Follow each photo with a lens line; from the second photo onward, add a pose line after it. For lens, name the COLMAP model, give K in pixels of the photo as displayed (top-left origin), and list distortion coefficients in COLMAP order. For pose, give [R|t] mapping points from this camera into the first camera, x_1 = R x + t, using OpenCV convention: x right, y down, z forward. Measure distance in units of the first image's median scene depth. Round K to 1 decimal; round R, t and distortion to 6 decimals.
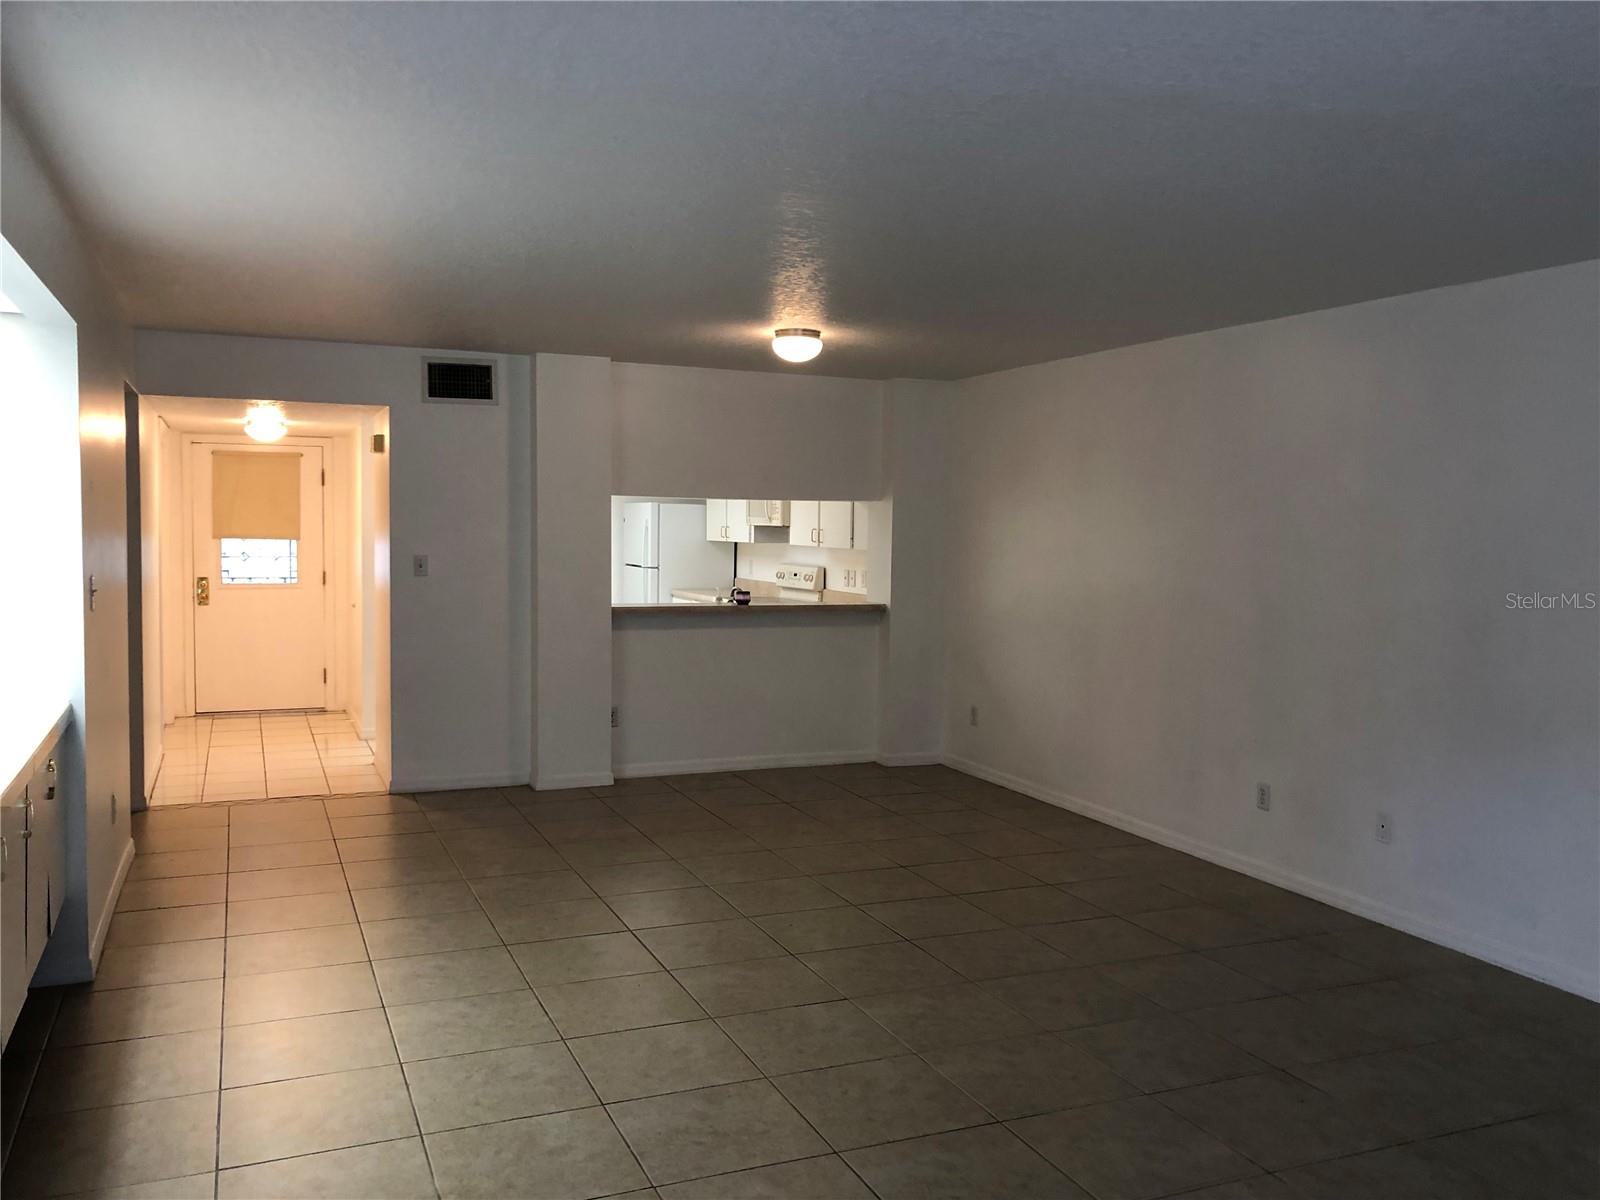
lens RADIAL K [[1314.3, 0, 792.9], [0, 1314.3, 602.8], [0, 0, 1]] dist [0.075576, -0.094498]
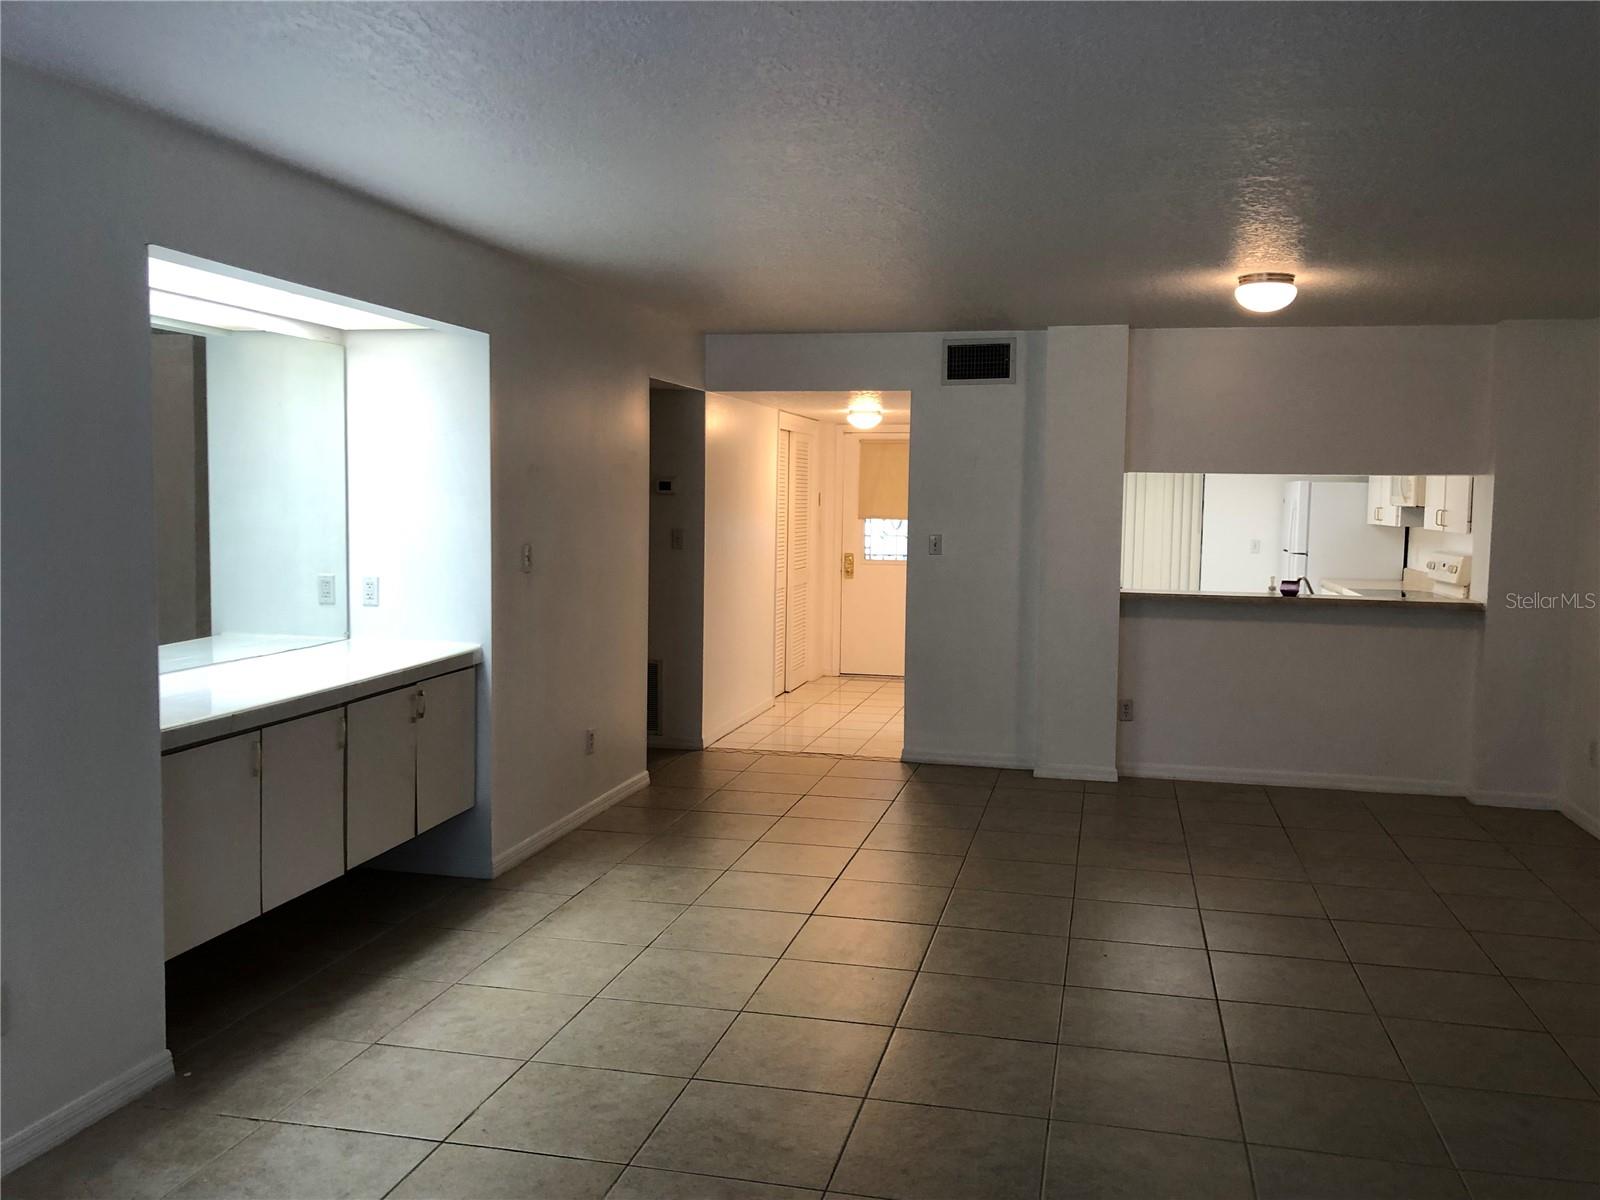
lens RADIAL K [[1314.3, 0, 811.1], [0, 1314.3, 601.2], [0, 0, 1]] dist [0.075576, -0.094498]
pose [[0.813457, 0.043084, -0.580027, 0.228021], [-0.036777, 0.999067, 0.022632, -0.003816], [0.580461, 0.002921, 0.814283, 0.108569]]
